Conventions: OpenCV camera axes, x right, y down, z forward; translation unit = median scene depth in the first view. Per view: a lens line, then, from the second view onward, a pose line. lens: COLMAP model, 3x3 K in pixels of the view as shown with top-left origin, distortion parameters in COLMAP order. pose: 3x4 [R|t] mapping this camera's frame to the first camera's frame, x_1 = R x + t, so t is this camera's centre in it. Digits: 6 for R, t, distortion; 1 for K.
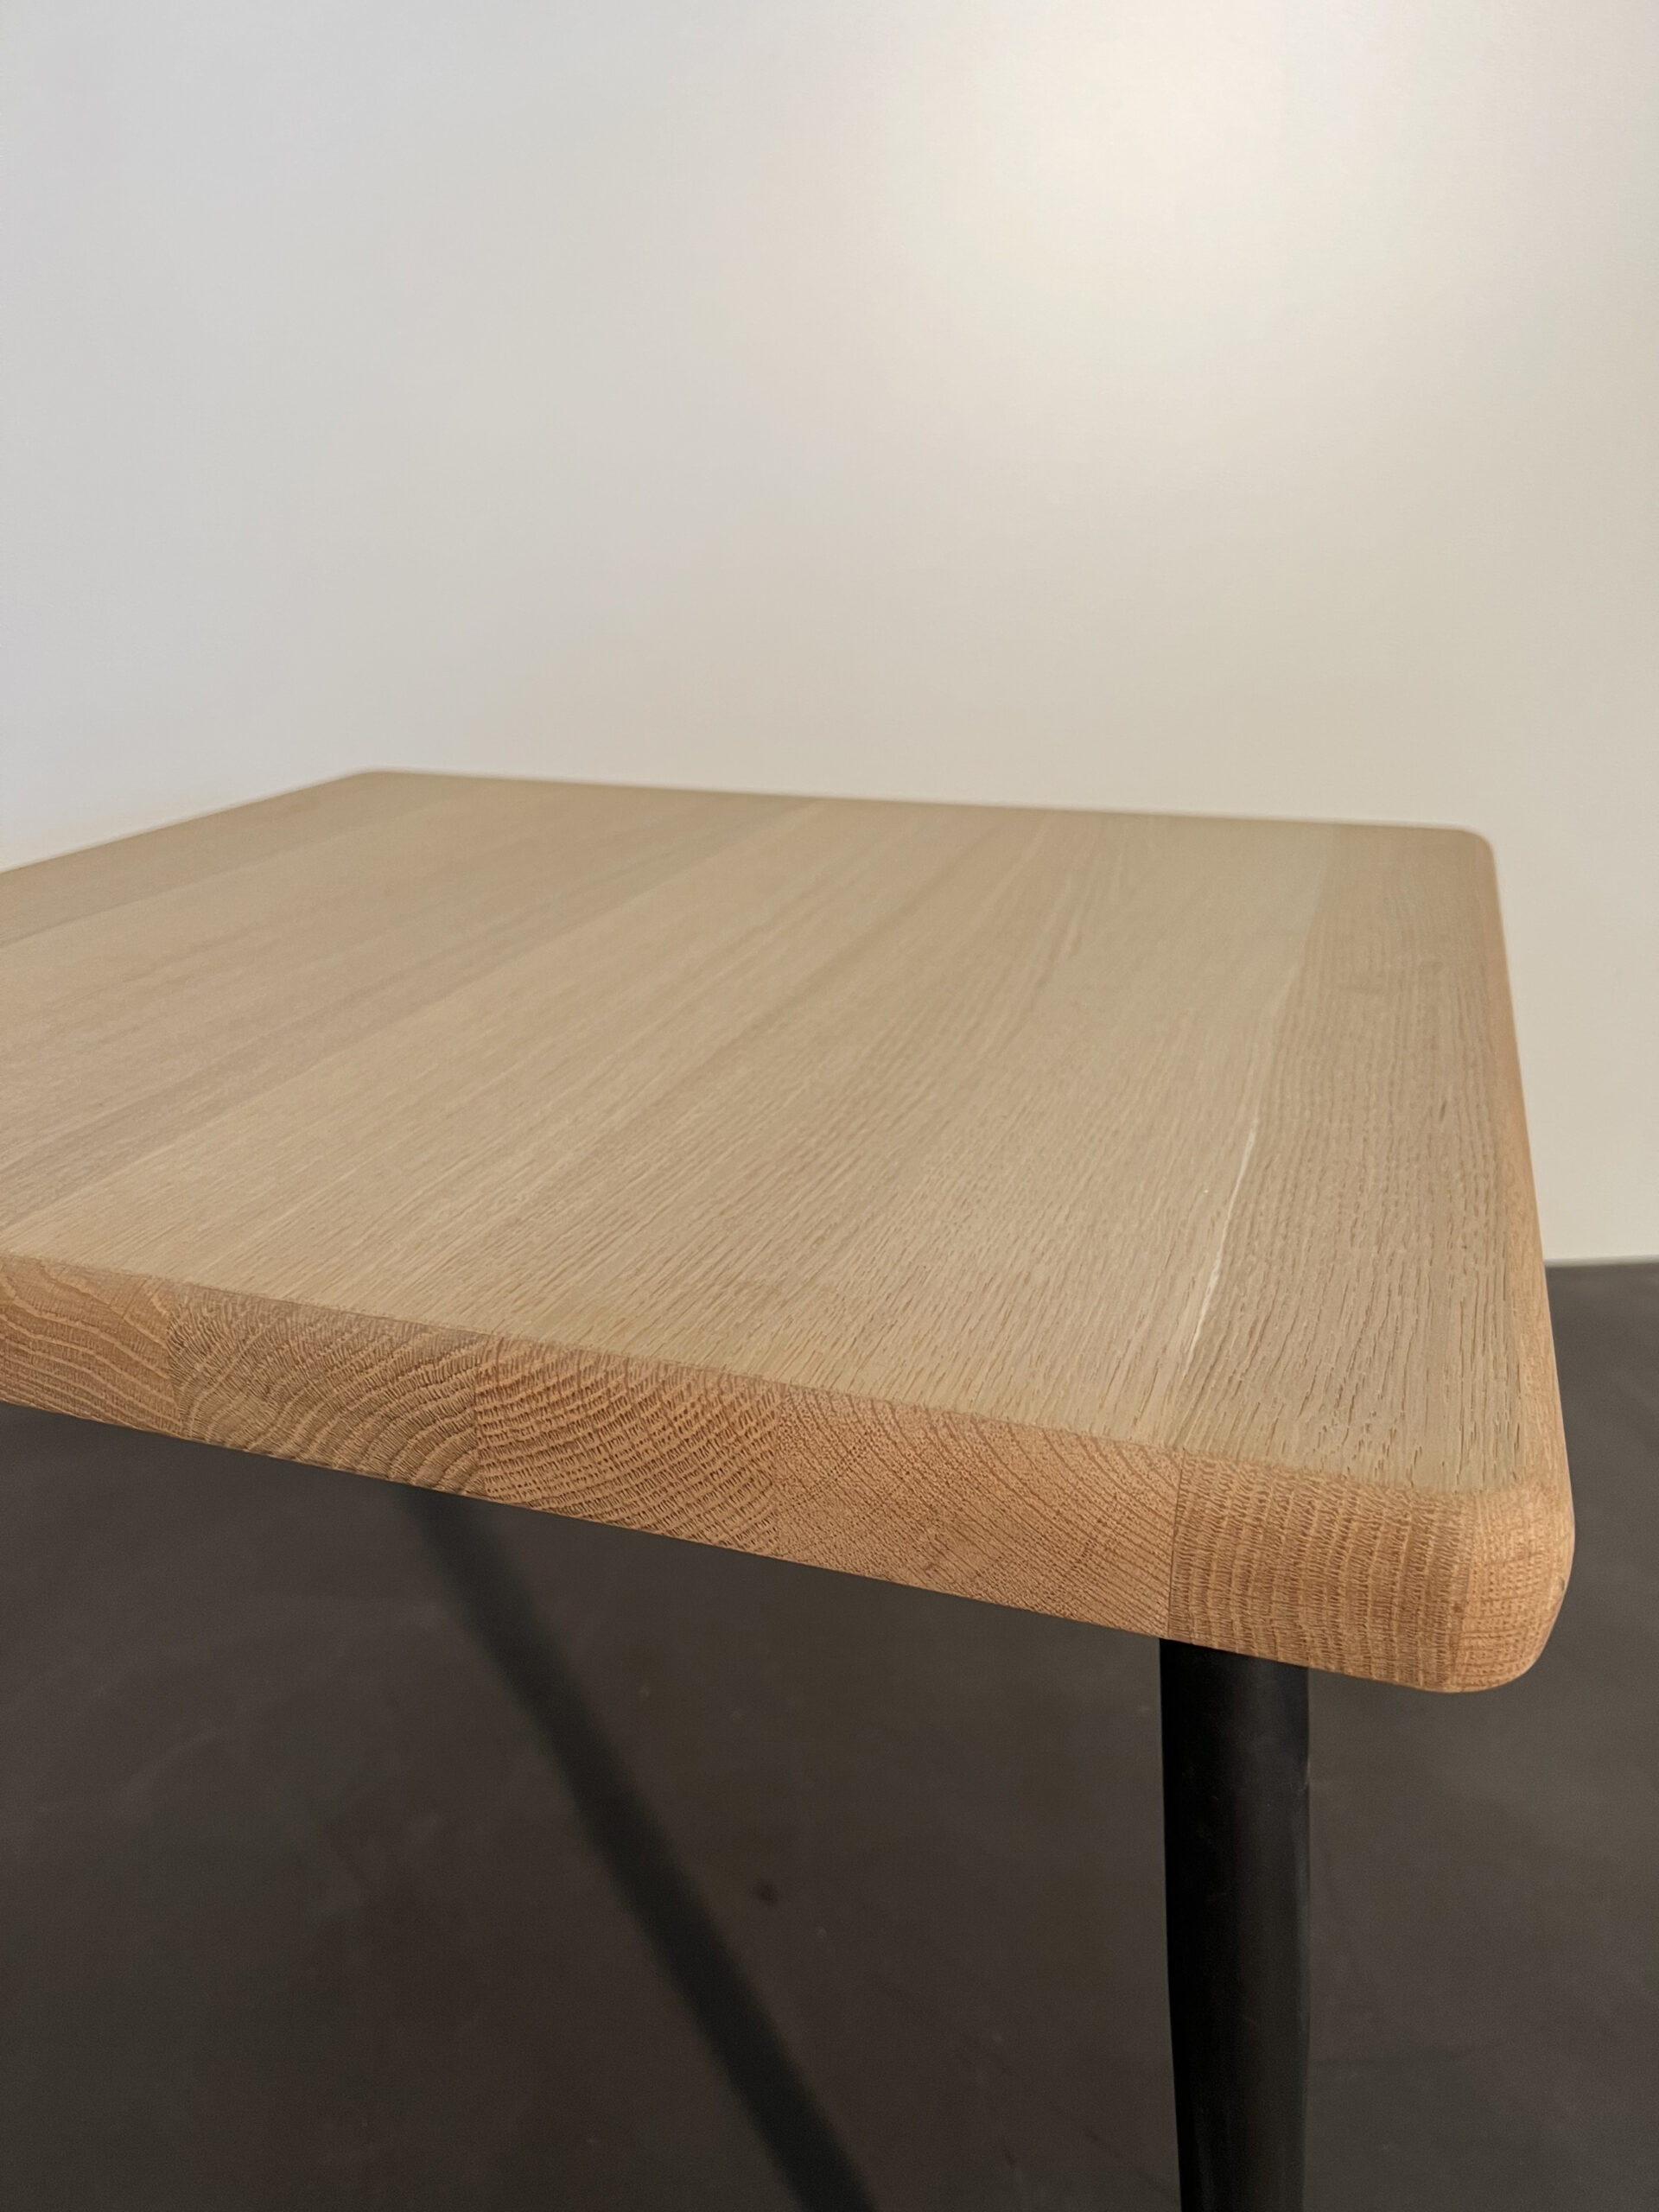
lens RADIAL K [[1713.6, 0, 854.4], [0, 1713.6, 1142.8], [0, 0, 1]] dist [0.005758, 0.001873]
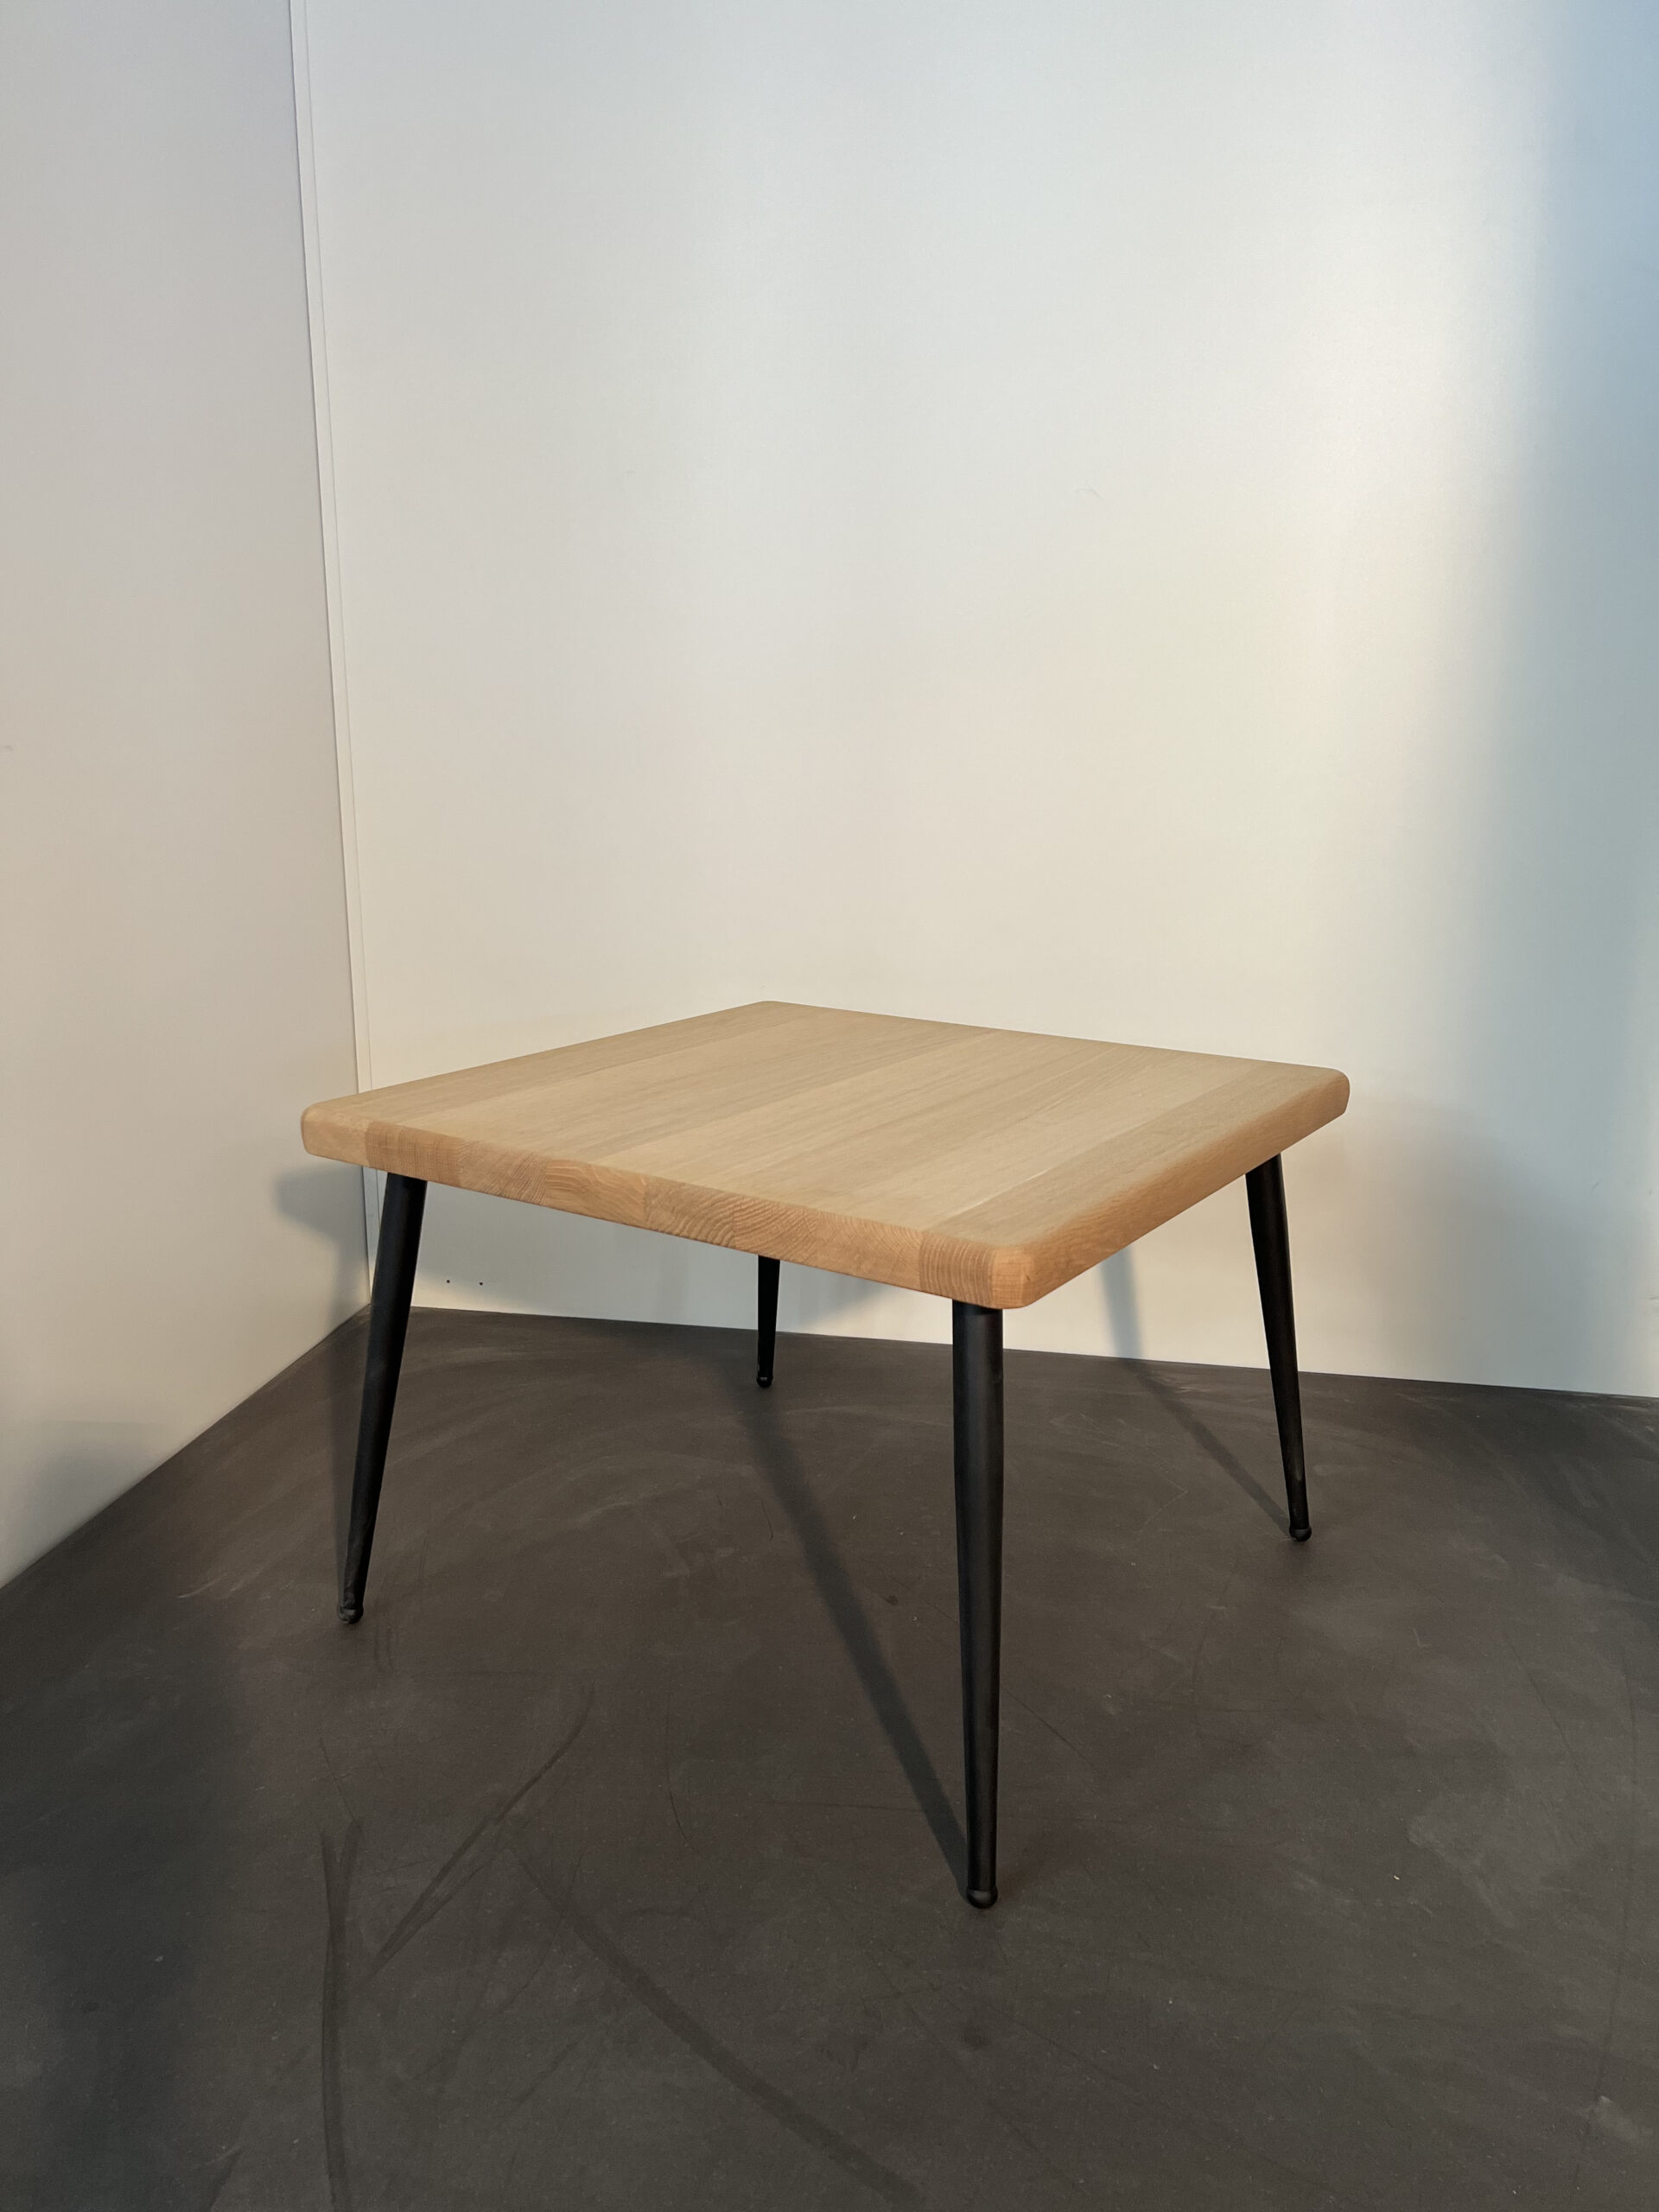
lens RADIAL K [[1688.6, 0, 829.5], [0, 1688.6, 1106.0], [0, 0, 1]] dist [0.084171, -0.107505]
pose [[0.962077, 0.067598, -0.264270, 0.725168], [-0.103692, 0.986711, -0.125097, 0.309611], [0.252302, 0.147756, 0.956301, -1.880824]]
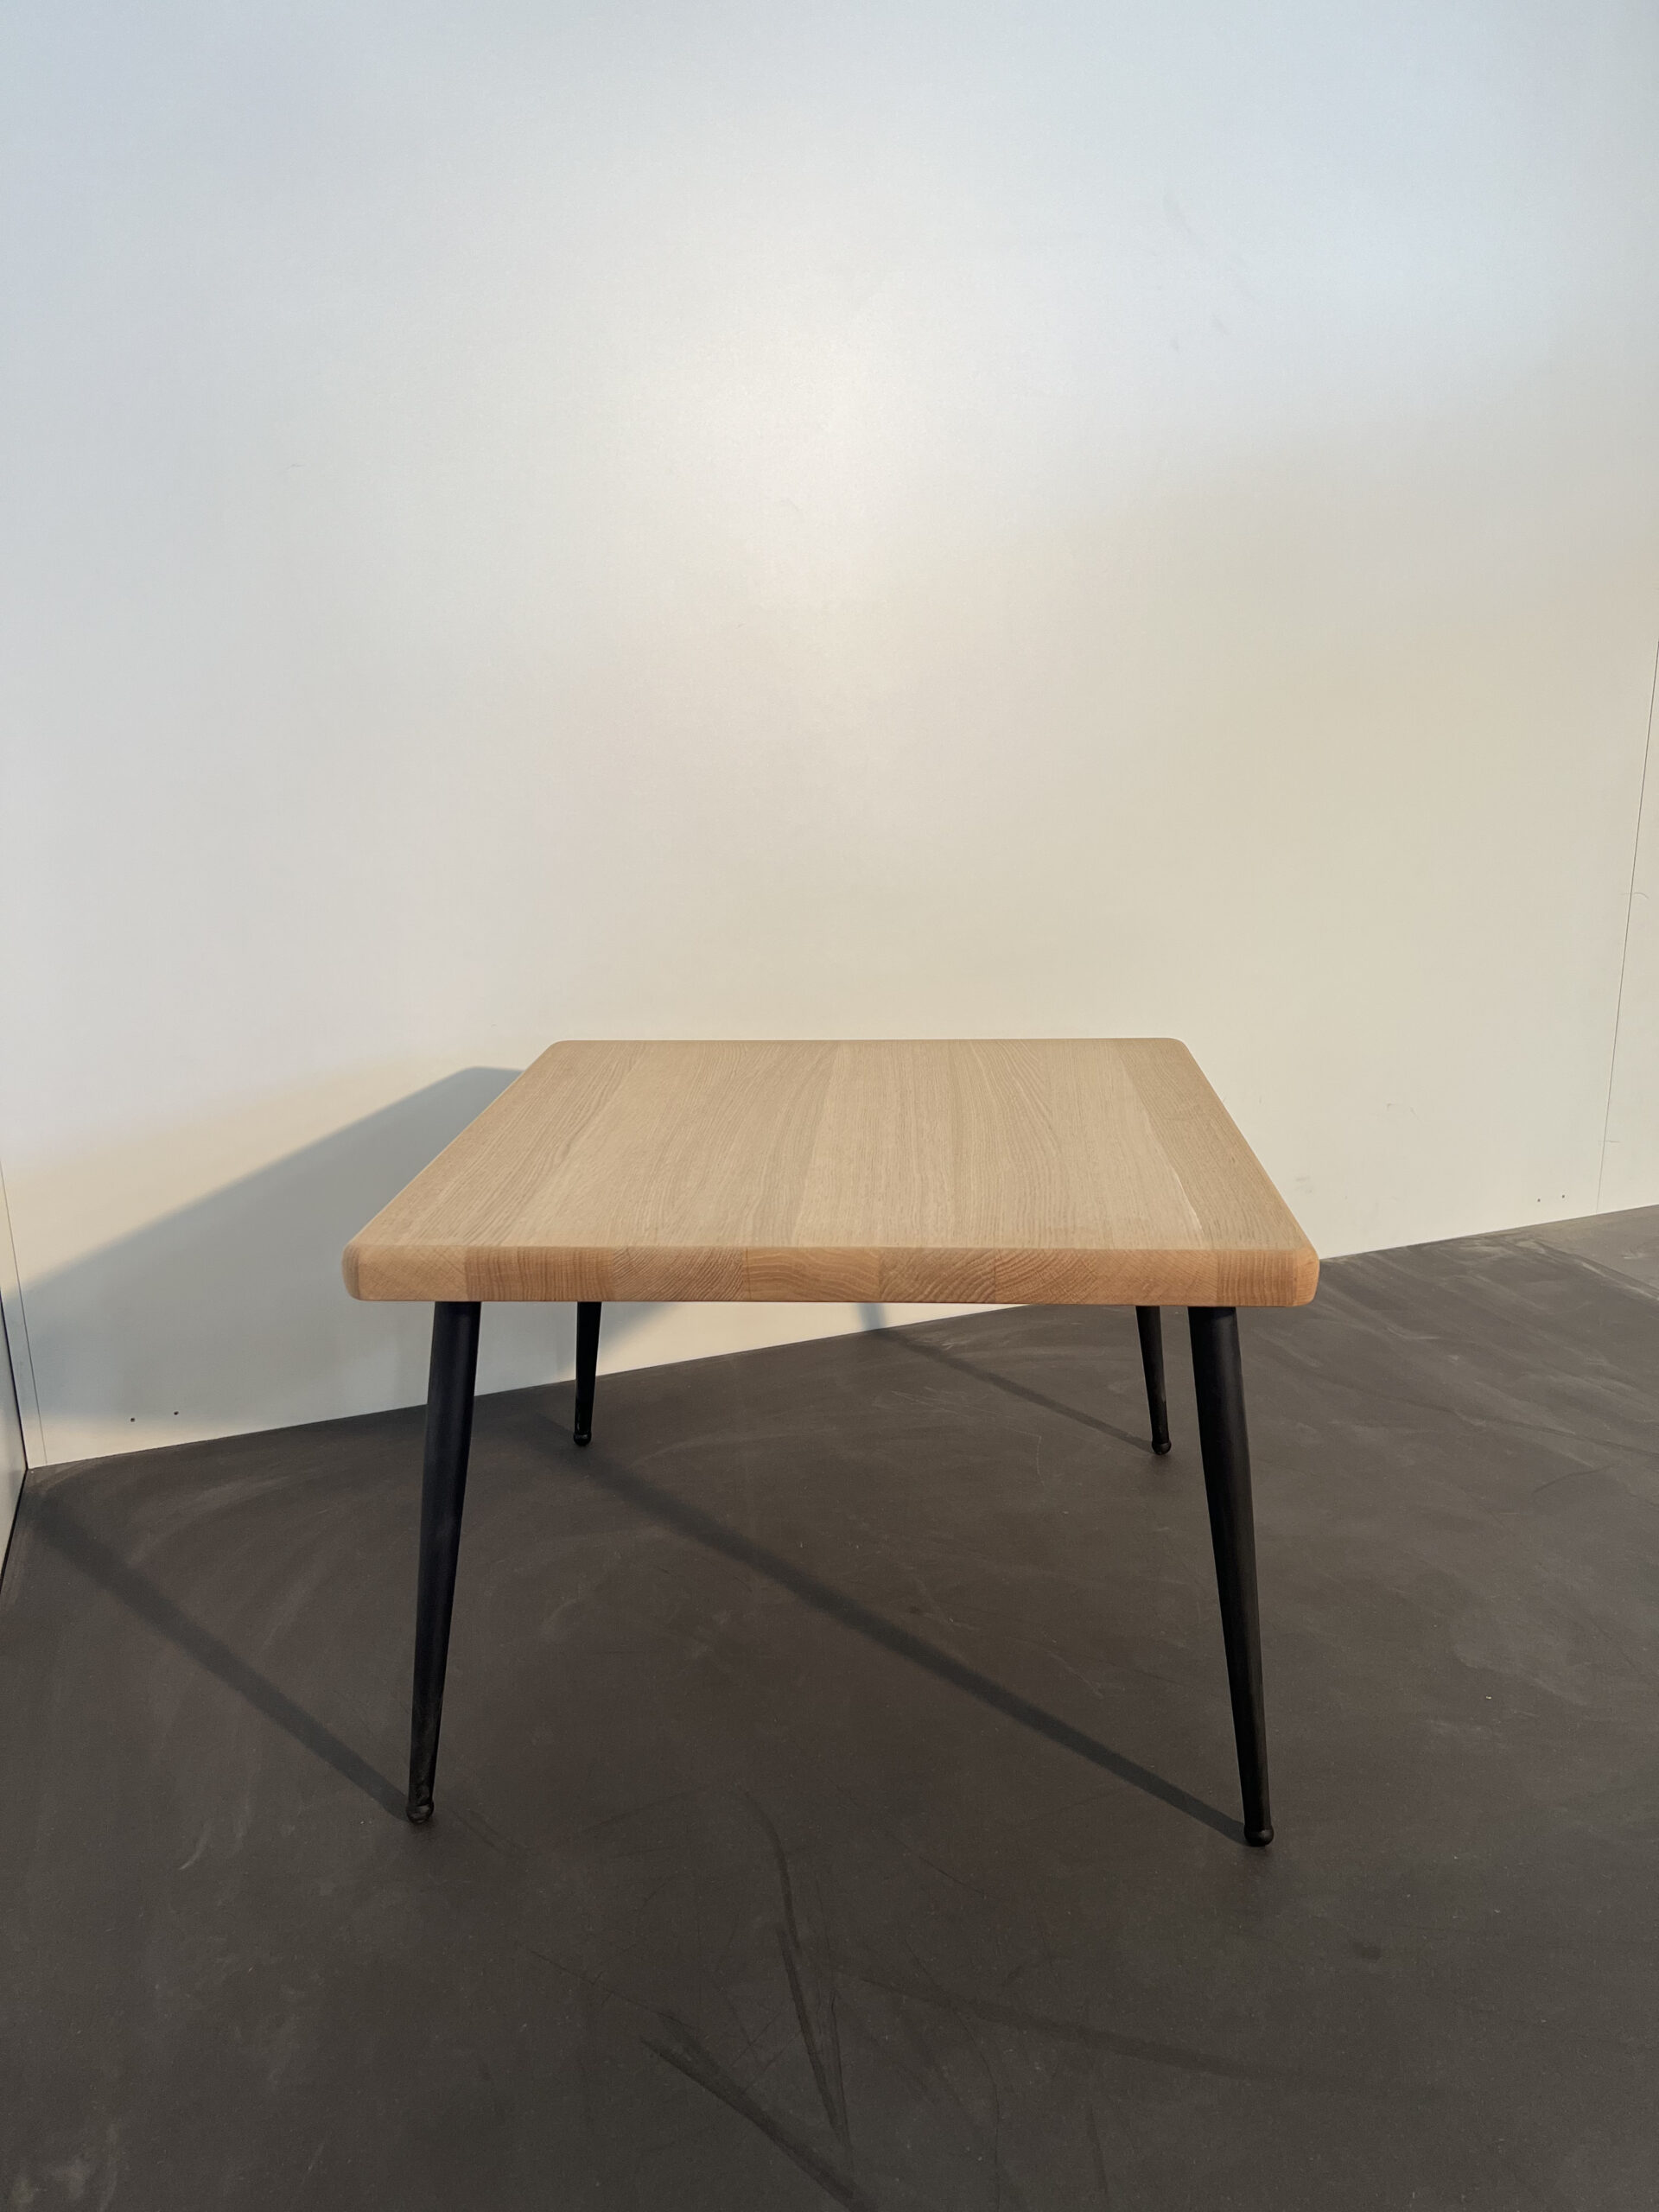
lens RADIAL K [[1688.6, 0, 829.5], [0, 1688.6, 1106.0], [0, 0, 1]] dist [0.084171, -0.107505]
pose [[0.964421, -0.082566, 0.251146, -1.212066], [0.109242, 0.989543, -0.094180, 0.106957], [-0.240744, 0.118265, 0.963357, -1.880022]]
